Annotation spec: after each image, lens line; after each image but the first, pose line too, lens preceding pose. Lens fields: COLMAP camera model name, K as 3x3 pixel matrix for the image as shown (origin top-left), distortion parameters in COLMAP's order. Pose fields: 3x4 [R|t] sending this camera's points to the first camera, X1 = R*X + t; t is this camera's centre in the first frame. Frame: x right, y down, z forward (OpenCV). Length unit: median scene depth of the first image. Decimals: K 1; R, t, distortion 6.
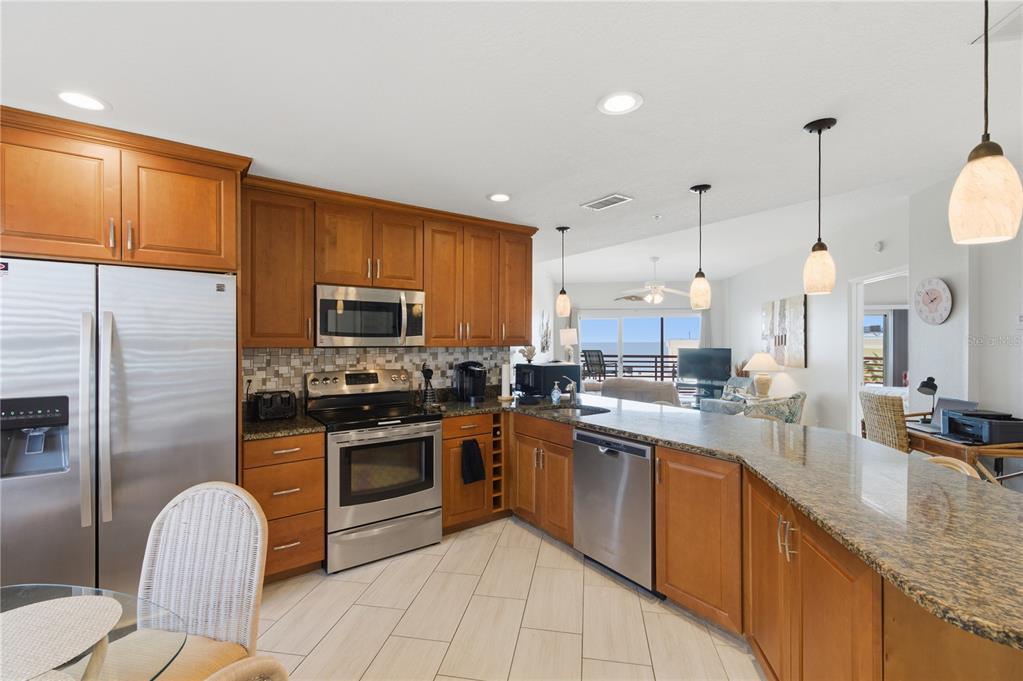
lens RADIAL K [[445.2, 0, 511.8], [0, 445.2, 344.2], [0, 0, 1]] dist [-0.000430, -0.000179]
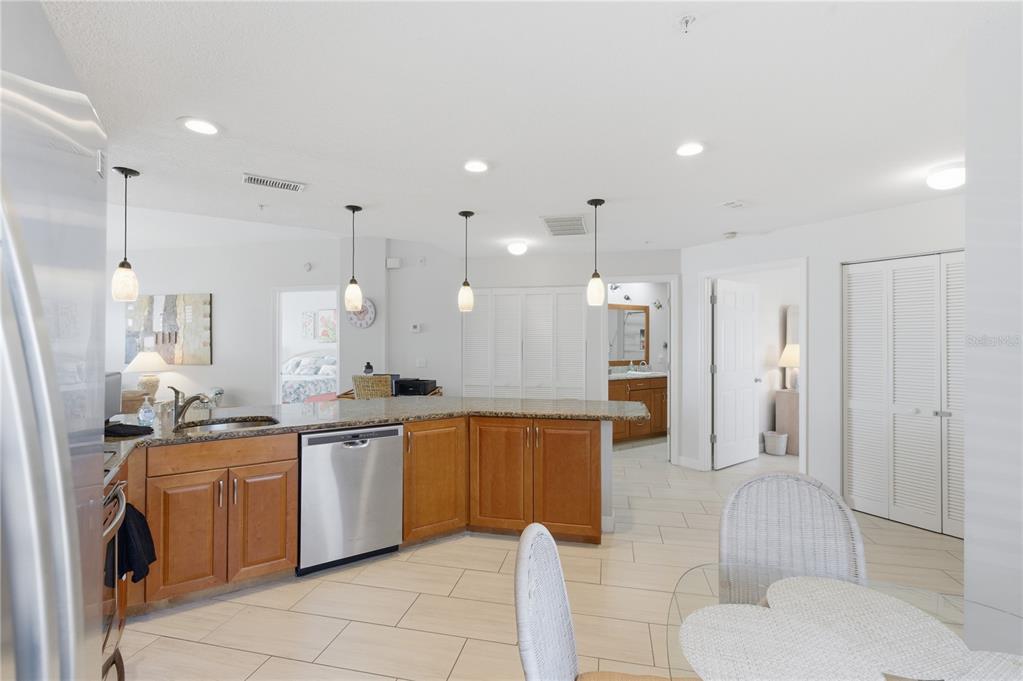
lens RADIAL K [[450.2, 0, 511.4], [0, 450.2, 335.4], [0, 0, 1]] dist [-0.000757, -0.000072]
pose [[0.052595, 0.011050, 0.998555, -0.349239], [0.004971, 0.999923, -0.011327, 0.000552], [-0.998604, 0.005560, 0.052536, 0.246899]]
